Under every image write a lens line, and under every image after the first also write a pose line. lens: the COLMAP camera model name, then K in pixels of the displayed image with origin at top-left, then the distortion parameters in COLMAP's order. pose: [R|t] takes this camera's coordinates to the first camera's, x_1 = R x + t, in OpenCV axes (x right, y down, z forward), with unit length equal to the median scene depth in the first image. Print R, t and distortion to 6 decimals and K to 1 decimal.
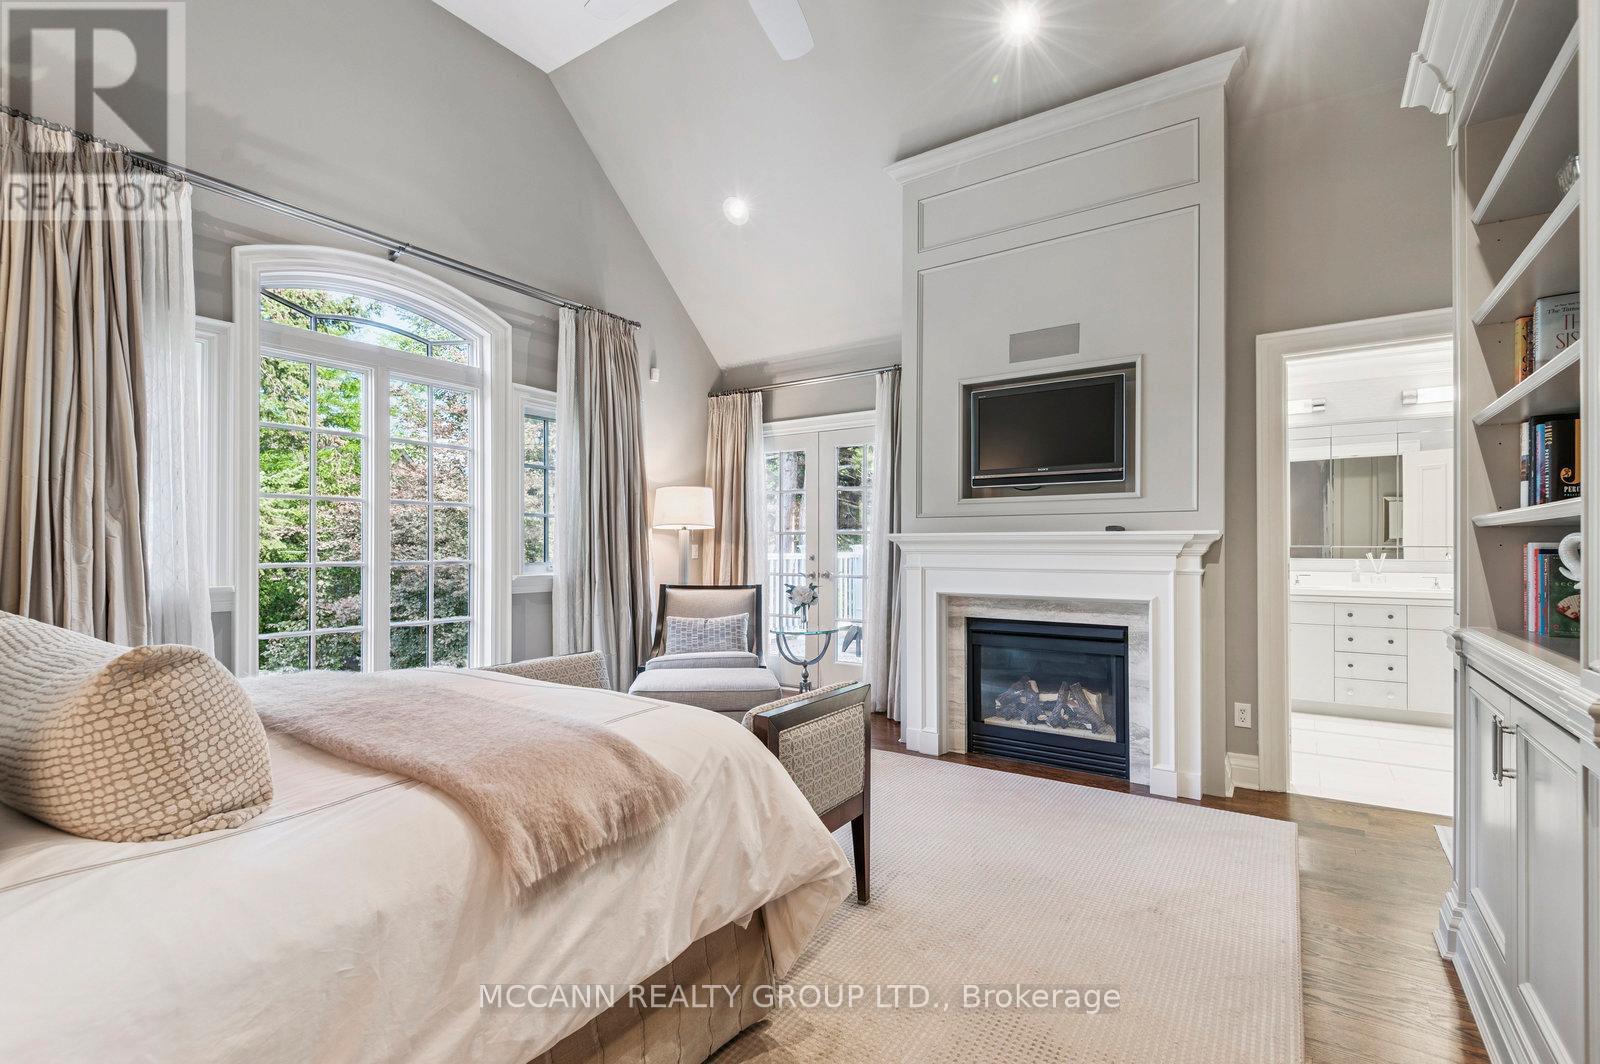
lens RADIAL K [[734.9, 0, 795.5], [0, 734.9, 545.0], [0, 0, 1]] dist [0.021957, 0.000268]
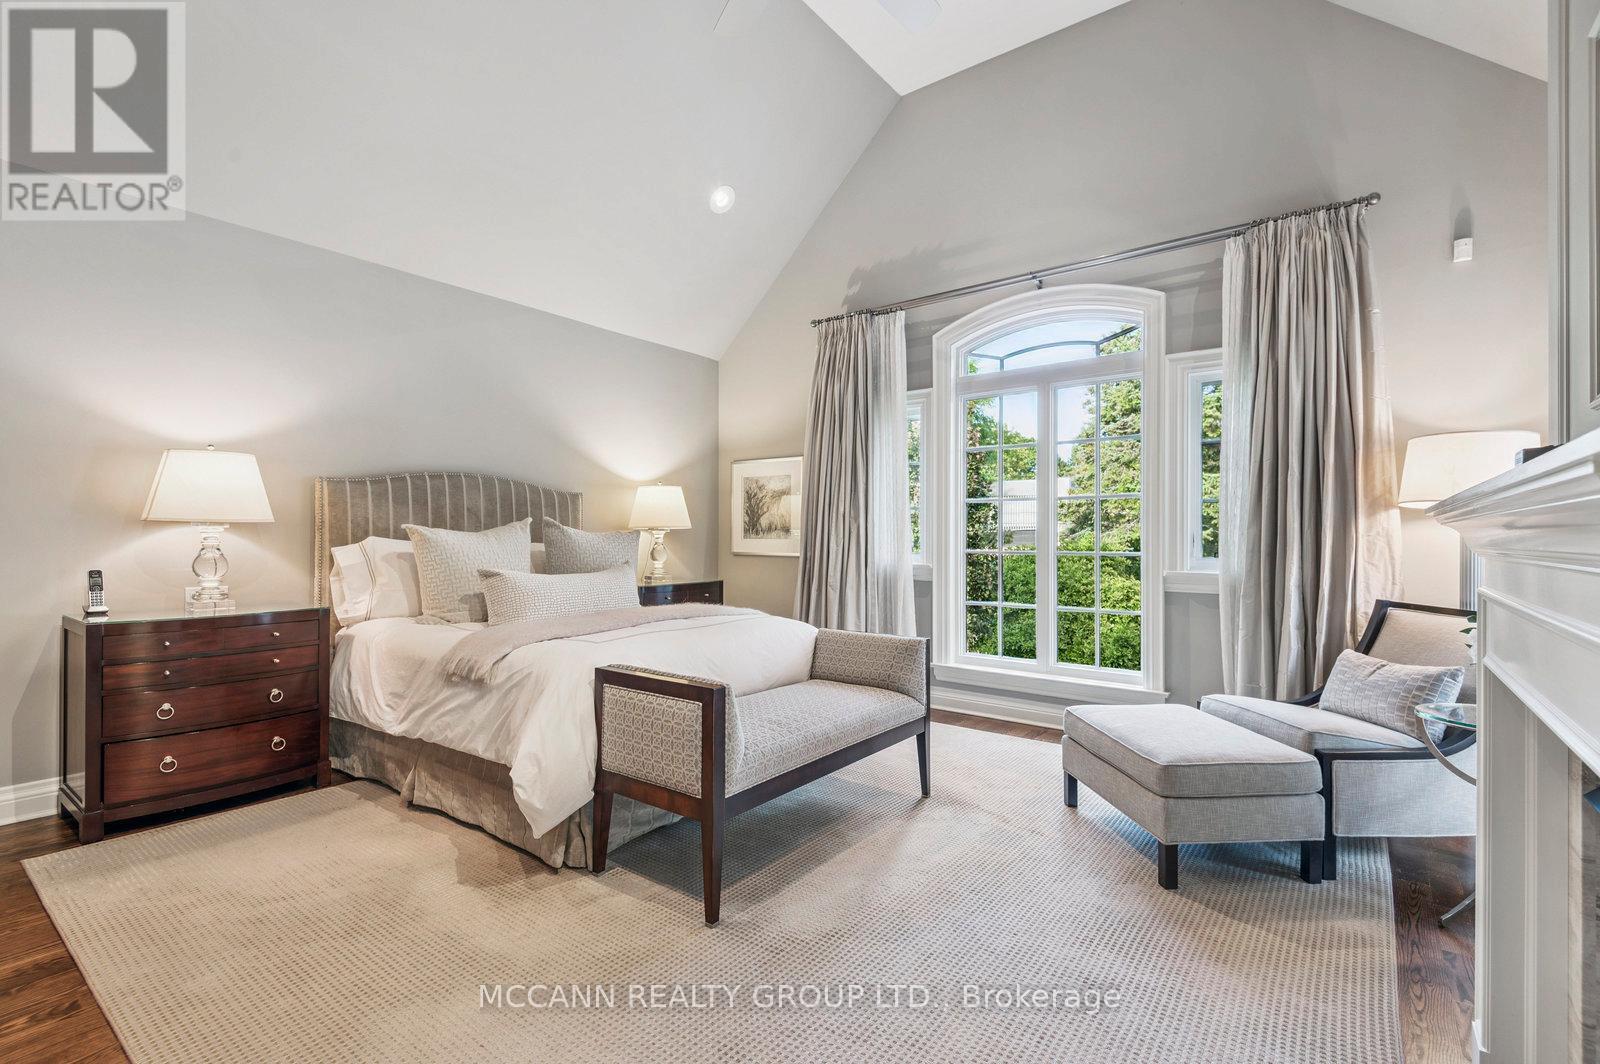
lens RADIAL K [[734.9, 0, 795.8], [0, 734.9, 532.0], [0, 0, 1]] dist [0.021957, 0.000268]
pose [[-0.061260, -0.000132, -0.998122, 0.597716], [0.002683, 0.999996, -0.000297, -0.007232], [0.998118, -0.002696, -0.061260, 0.672693]]
